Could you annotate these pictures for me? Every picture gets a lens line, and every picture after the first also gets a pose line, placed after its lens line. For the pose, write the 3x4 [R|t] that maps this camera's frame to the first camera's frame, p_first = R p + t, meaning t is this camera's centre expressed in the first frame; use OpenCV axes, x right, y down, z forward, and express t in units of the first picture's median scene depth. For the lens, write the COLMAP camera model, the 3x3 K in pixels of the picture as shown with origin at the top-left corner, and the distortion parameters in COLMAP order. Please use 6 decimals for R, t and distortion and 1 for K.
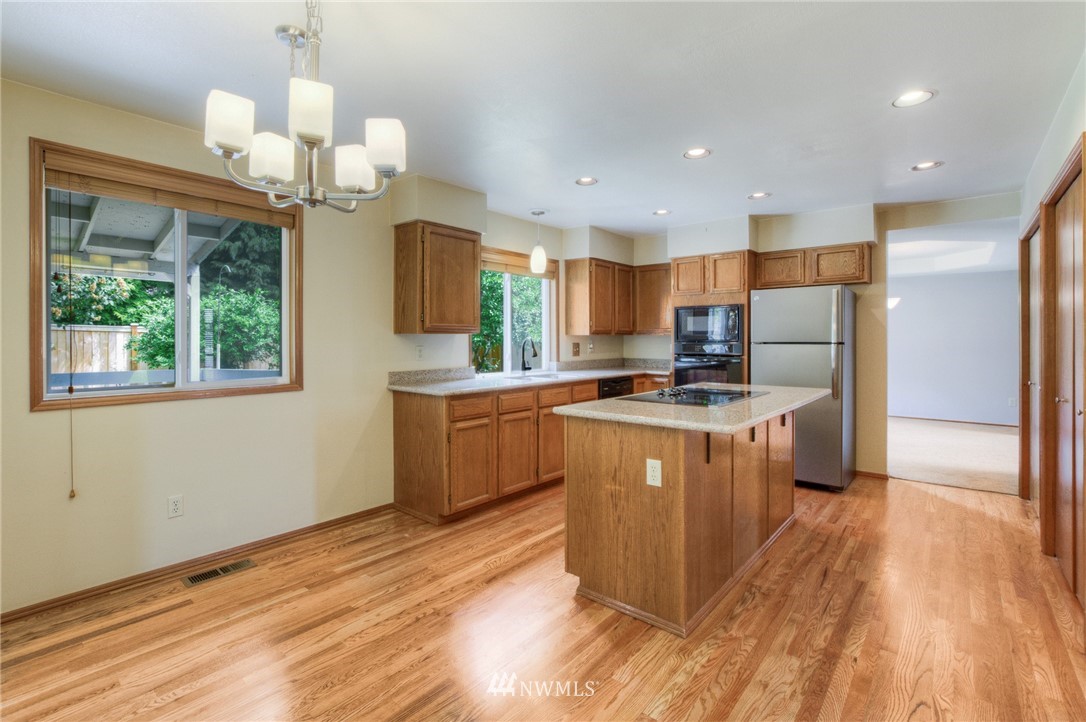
lens RADIAL K [[493.7, 0, 539.1], [0, 493.7, 339.7], [0, 0, 1]] dist [-0.012872, -0.000631]
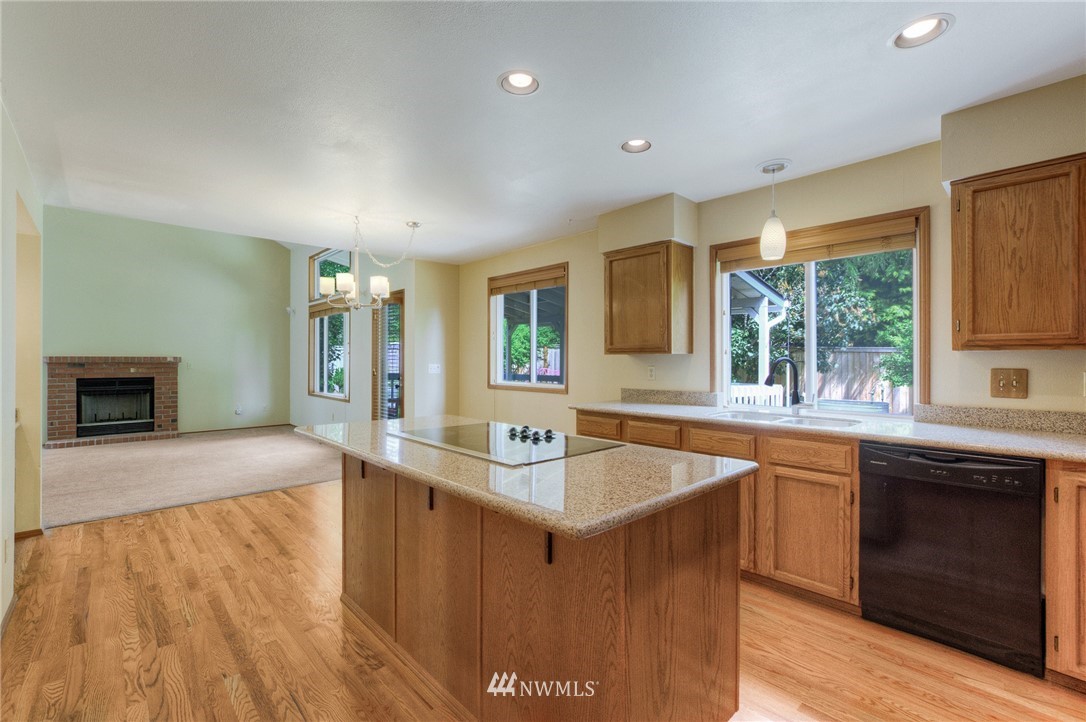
lens RADIAL K [[471.5, 0, 543.0], [0, 471.5, 361.0], [0, 0, 1]] dist [-0.015930, 0.000368]
pose [[-0.107193, 0.006699, -0.994216, 0.800025], [0.002635, 0.999976, 0.006454, -0.005377], [0.994235, -0.001928, -0.107208, 0.918433]]
